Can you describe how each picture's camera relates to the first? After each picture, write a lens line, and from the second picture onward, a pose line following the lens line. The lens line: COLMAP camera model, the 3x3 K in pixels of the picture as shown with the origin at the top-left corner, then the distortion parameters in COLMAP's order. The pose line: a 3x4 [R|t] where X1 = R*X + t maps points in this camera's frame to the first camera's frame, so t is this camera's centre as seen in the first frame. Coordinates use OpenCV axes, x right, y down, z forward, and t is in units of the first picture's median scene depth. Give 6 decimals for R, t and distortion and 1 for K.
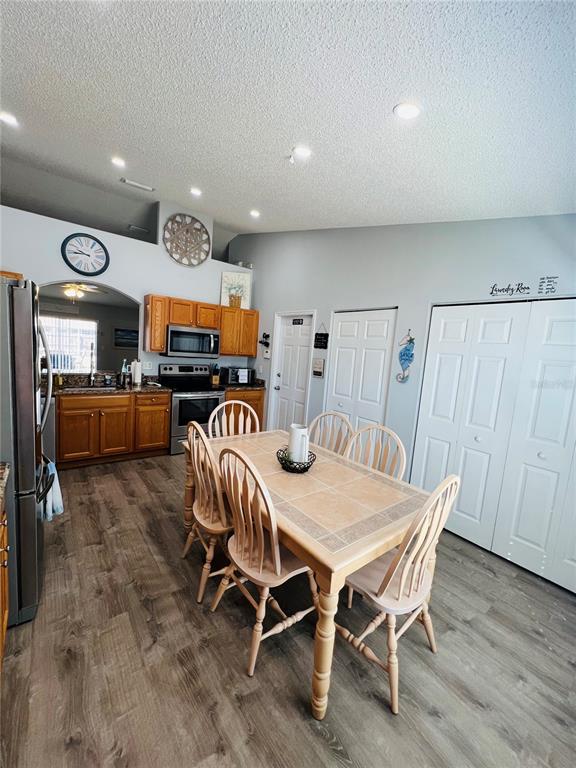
lens RADIAL K [[305.4, 0, 285.4], [0, 305.4, 383.2], [0, 0, 1]] dist [-0.002010, 0.000304]
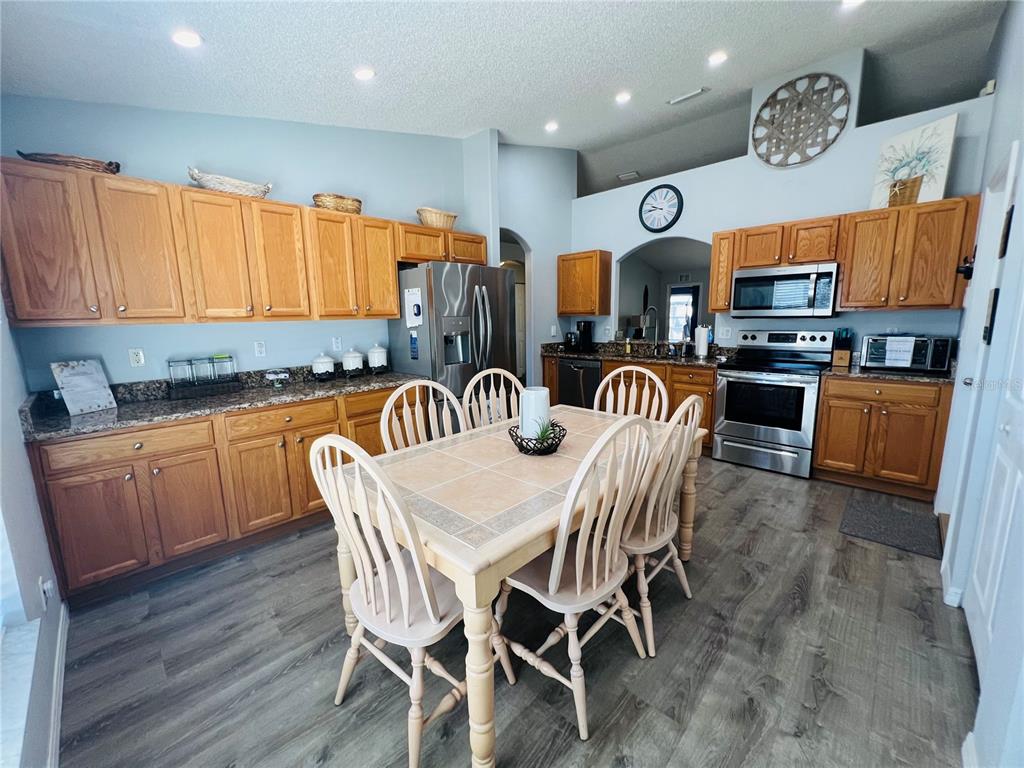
lens RADIAL K [[407.2, 0, 517.0], [0, 407.2, 383.6], [0, 0, 1]] dist [-0.002010, 0.000304]
pose [[0.150923, 0.085906, -0.984806, 0.437917], [-0.084309, 0.993706, 0.073762, 0.031976], [0.984944, 0.071896, 0.157215, 0.378514]]
